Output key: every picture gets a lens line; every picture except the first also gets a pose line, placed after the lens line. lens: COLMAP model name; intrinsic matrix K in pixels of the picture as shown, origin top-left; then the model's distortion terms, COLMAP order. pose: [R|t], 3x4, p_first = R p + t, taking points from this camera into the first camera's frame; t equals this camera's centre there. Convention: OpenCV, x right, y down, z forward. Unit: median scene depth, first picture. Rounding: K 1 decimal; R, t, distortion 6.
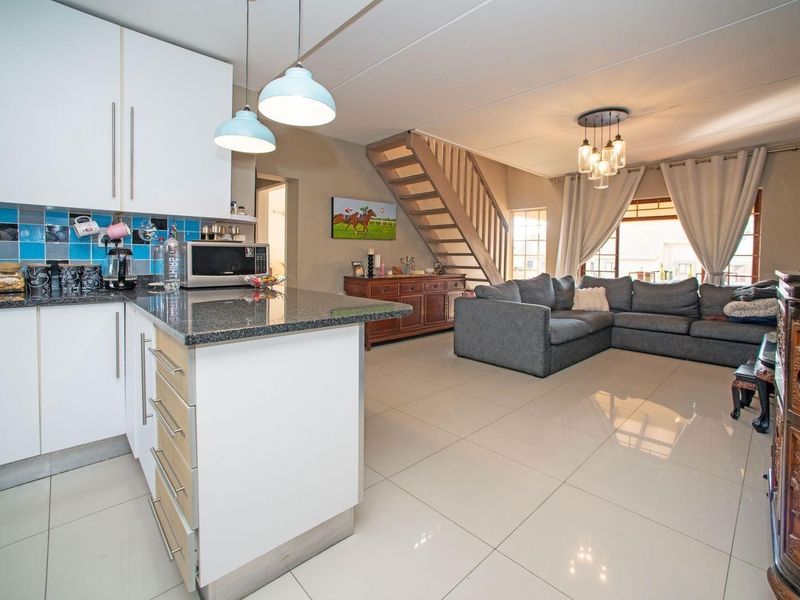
lens RADIAL K [[364.8, 0, 389.9], [0, 364.8, 266.4], [0, 0, 1]] dist [0.026360, 0.000772]
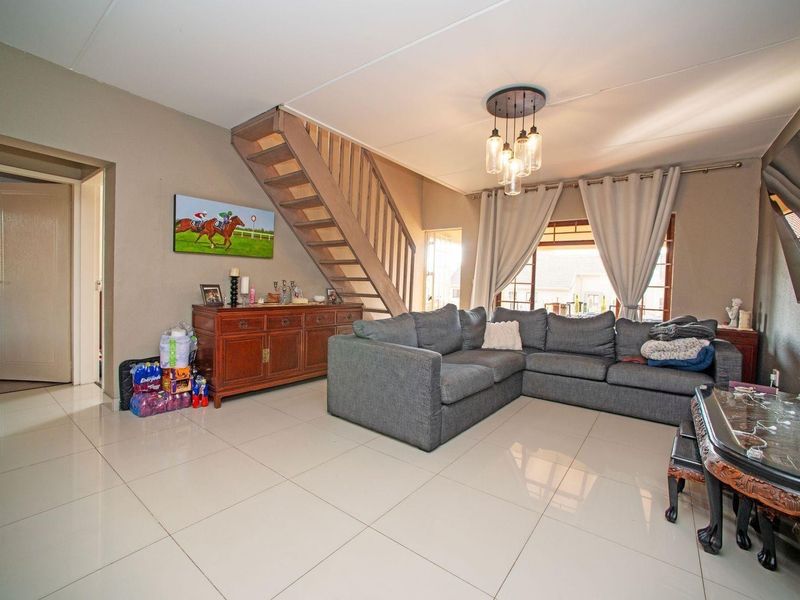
lens RADIAL K [[355.0, 0, 400.0], [0, 355.0, 300.0], [0, 0, 1]] dist [-0.000251, -0.000104]
pose [[0.983850, 0.013806, 0.178460, 0.171735], [-0.016687, 0.999753, 0.014653, 0.000212], [-0.178214, -0.017394, 0.983838, 0.249400]]
